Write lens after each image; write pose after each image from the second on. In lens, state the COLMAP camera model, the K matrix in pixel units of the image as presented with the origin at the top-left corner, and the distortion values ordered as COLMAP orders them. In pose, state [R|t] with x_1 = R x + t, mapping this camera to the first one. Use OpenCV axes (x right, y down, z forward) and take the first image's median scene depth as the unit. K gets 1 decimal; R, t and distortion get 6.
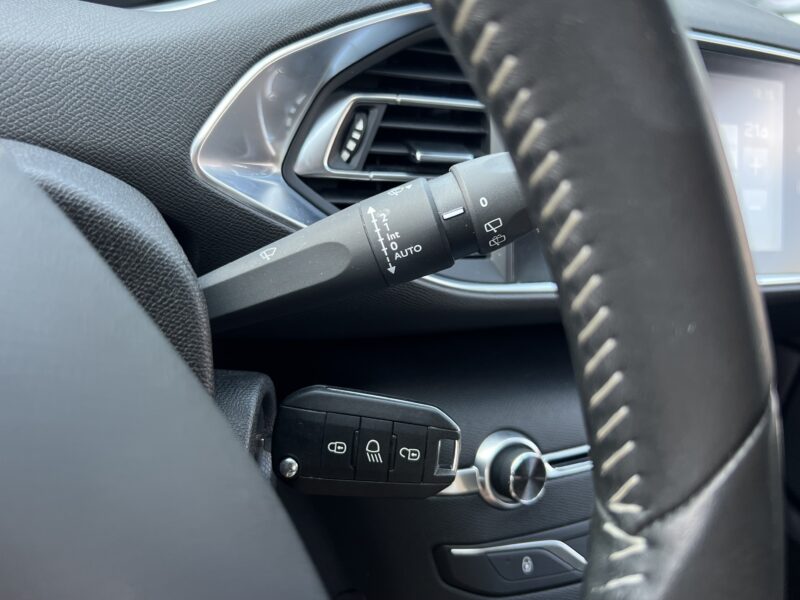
lens RADIAL K [[707.9, 0, 403.3], [0, 707.9, 304.0], [0, 0, 1]] dist [0.027431, -0.001305]
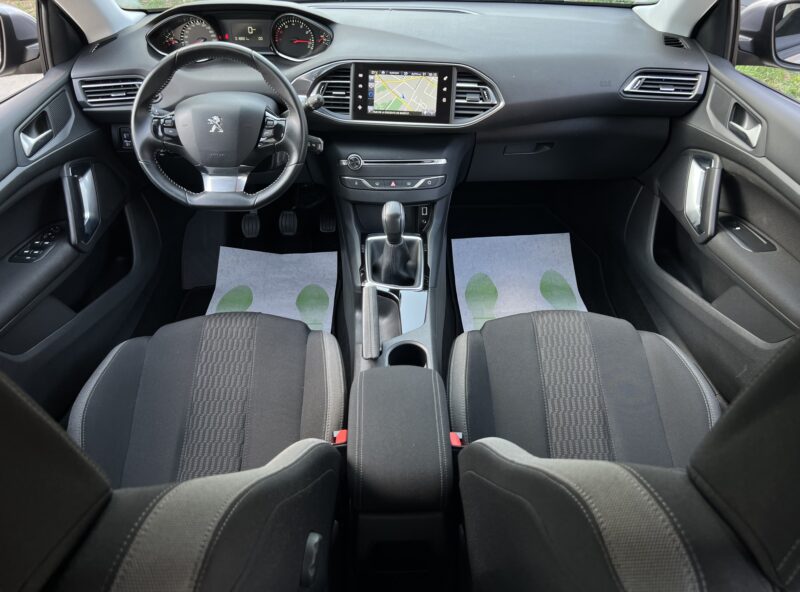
lens RADIAL K [[587.5, 0, 390.0], [0, 587.5, 297.4], [0, 0, 1]] dist [0.031172, -0.039288]
pose [[0.834227, 0.179370, -0.521432, 2.899706], [-0.086646, 0.976509, 0.197290, 0.364465], [0.544571, -0.119405, 0.830172, -2.538528]]
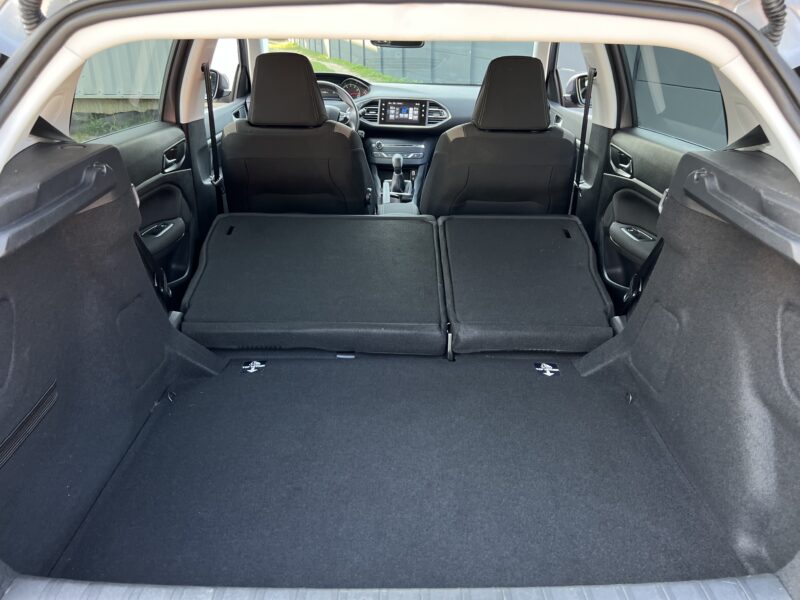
lens RADIAL K [[587.5, 0, 396.0], [0, 587.5, 298.3], [0, 0, 1]] dist [0.031172, -0.039288]
pose [[0.833384, 0.070453, -0.548185, 5.517694], [-0.108981, 0.993317, -0.038018, 2.922102], [0.541843, 0.091425, 0.835492, -6.071955]]
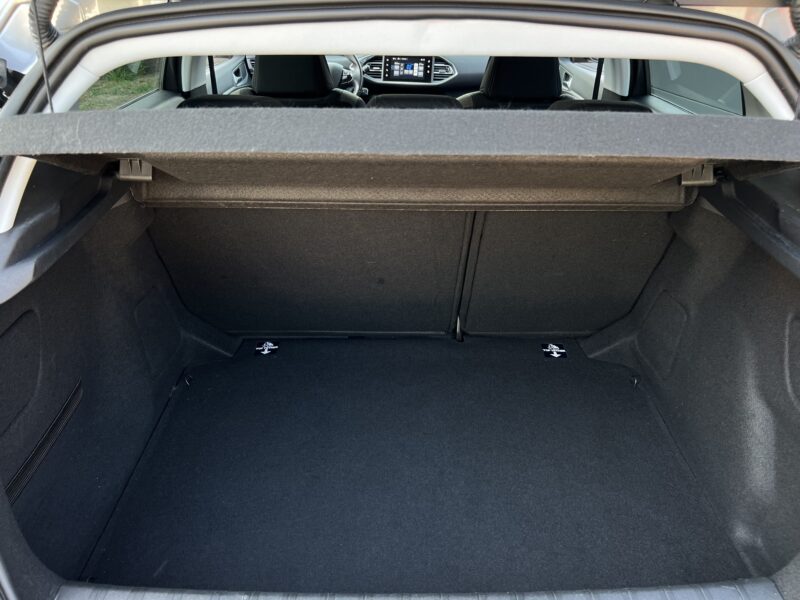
lens RADIAL K [[587.5, 0, 395.6], [0, 587.5, 297.8], [0, 0, 1]] dist [0.031172, -0.039288]
pose [[0.833430, 0.121684, -0.539061, 5.451654], [-0.107598, 0.992519, 0.057689, 2.640635], [0.542048, 0.009922, 0.840289, -6.168174]]
